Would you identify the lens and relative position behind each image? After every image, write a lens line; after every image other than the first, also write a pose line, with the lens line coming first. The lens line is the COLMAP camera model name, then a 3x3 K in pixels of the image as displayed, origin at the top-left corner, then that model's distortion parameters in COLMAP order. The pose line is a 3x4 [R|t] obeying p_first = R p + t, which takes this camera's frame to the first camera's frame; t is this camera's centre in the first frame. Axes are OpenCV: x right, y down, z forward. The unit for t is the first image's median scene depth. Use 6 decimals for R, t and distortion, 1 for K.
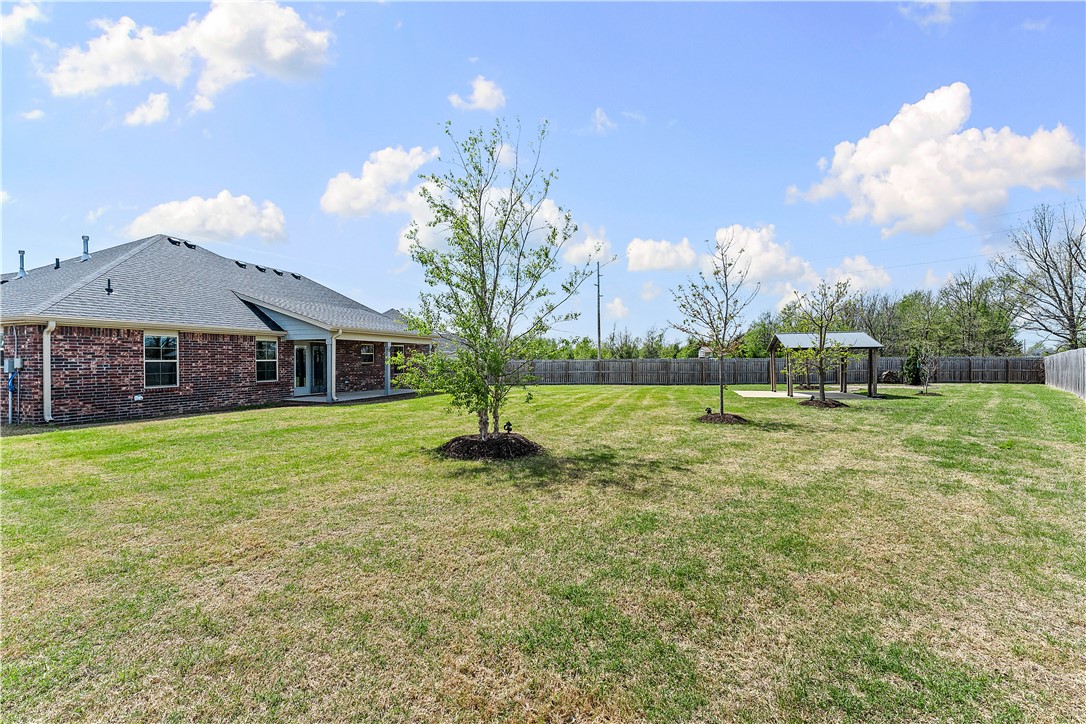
lens RADIAL K [[436.2, 0, 536.6], [0, 436.2, 361.1], [0, 0, 1]] dist [-0.000460, -0.000172]
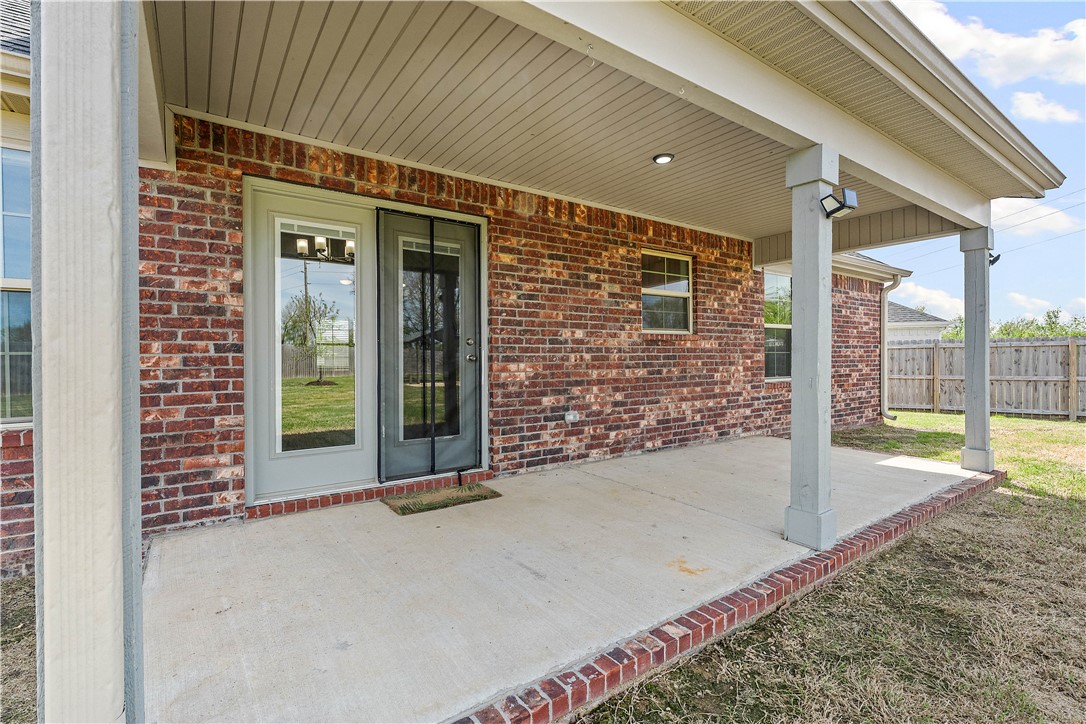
lens RADIAL K [[501.2, 0, 543.0], [0, 501.2, 362.0], [0, 0, 1]] dist [-0.002093, -0.000227]
pose [[0.824647, 0.008444, -0.565585, -0.415241], [-0.001929, 0.999925, 0.012116, 0.024620], [0.565645, -0.008901, 0.824601, 1.061173]]
